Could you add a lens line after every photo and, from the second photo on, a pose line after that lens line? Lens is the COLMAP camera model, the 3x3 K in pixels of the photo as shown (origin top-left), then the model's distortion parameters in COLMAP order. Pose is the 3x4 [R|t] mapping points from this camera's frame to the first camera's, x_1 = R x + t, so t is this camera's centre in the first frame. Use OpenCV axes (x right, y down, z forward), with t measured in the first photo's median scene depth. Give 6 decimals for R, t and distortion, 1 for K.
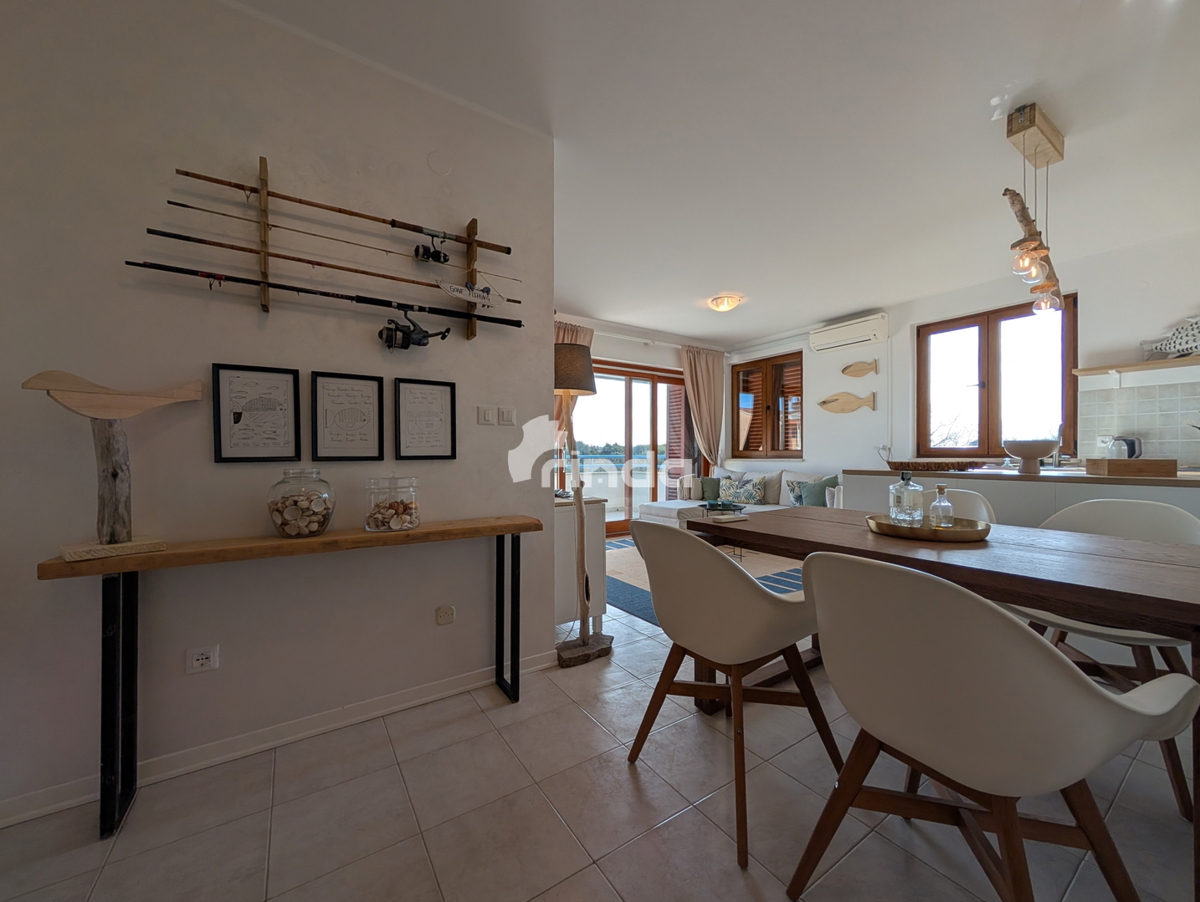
lens RADIAL K [[453.2, 0, 606.3], [0, 453.2, 455.7], [0, 0, 1]] dist [0.001254, -0.000430]
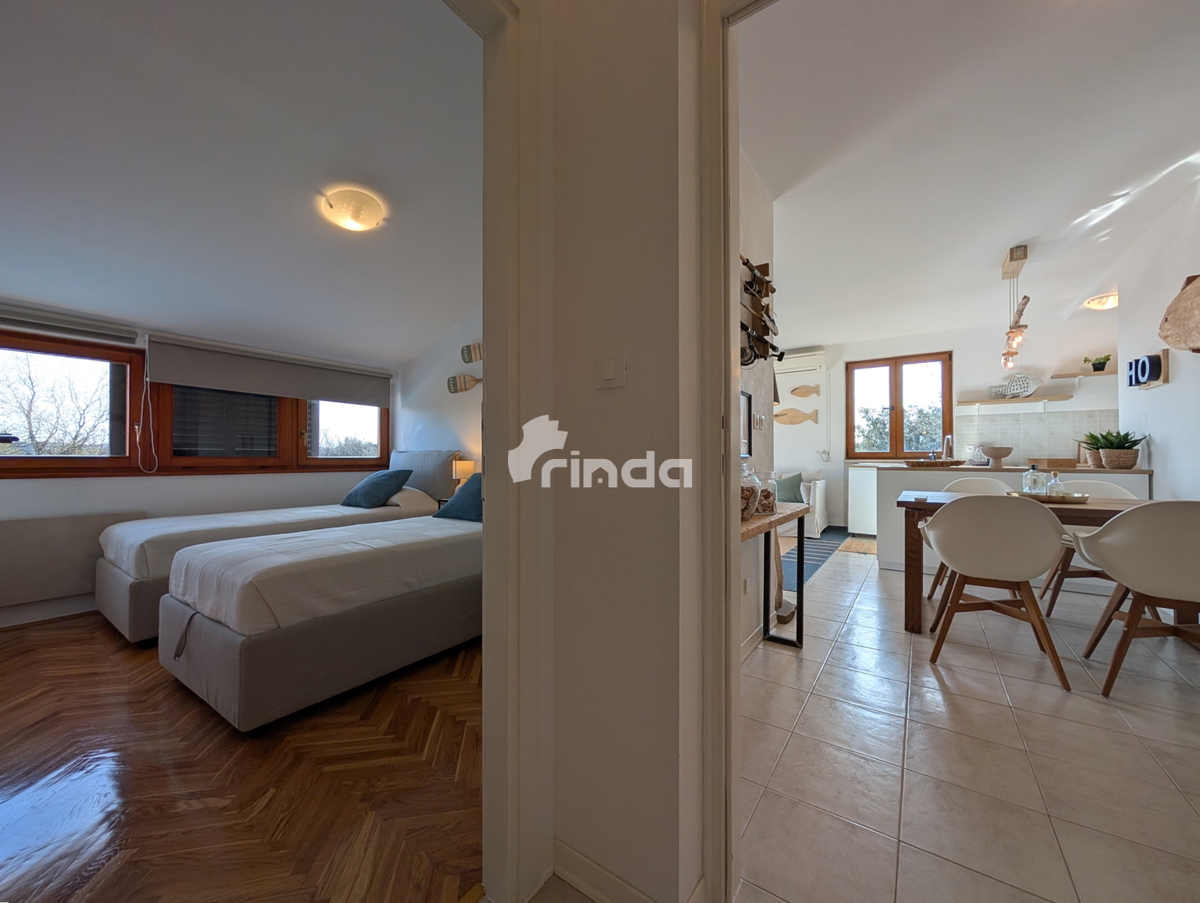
lens RADIAL K [[453.2, 0, 601.3], [0, 453.2, 451.7], [0, 0, 1]] dist [0.001254, -0.000430]
pose [[0.932232, 0.009395, 0.361738, -1.154949], [-0.002242, 0.999794, -0.020188, 0.024279], [-0.361853, 0.018009, 0.932061, 0.019406]]
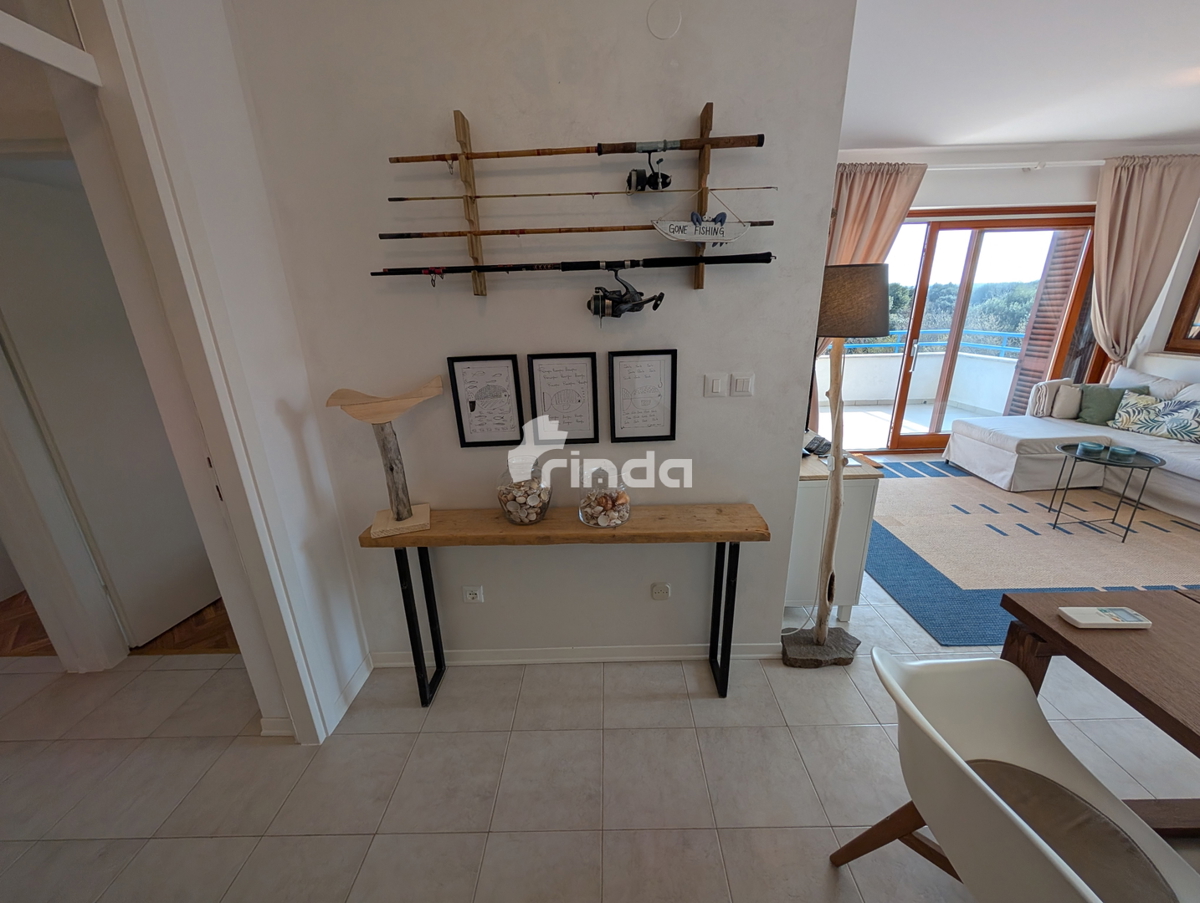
lens RADIAL K [[453.2, 0, 610.0], [0, 453.2, 453.4], [0, 0, 1]] dist [0.001254, -0.000430]
pose [[0.829356, 0.162632, -0.534527, 0.029763], [0.016585, 0.949112, 0.314503, -0.242594], [0.558474, -0.269700, 0.784454, 0.251737]]
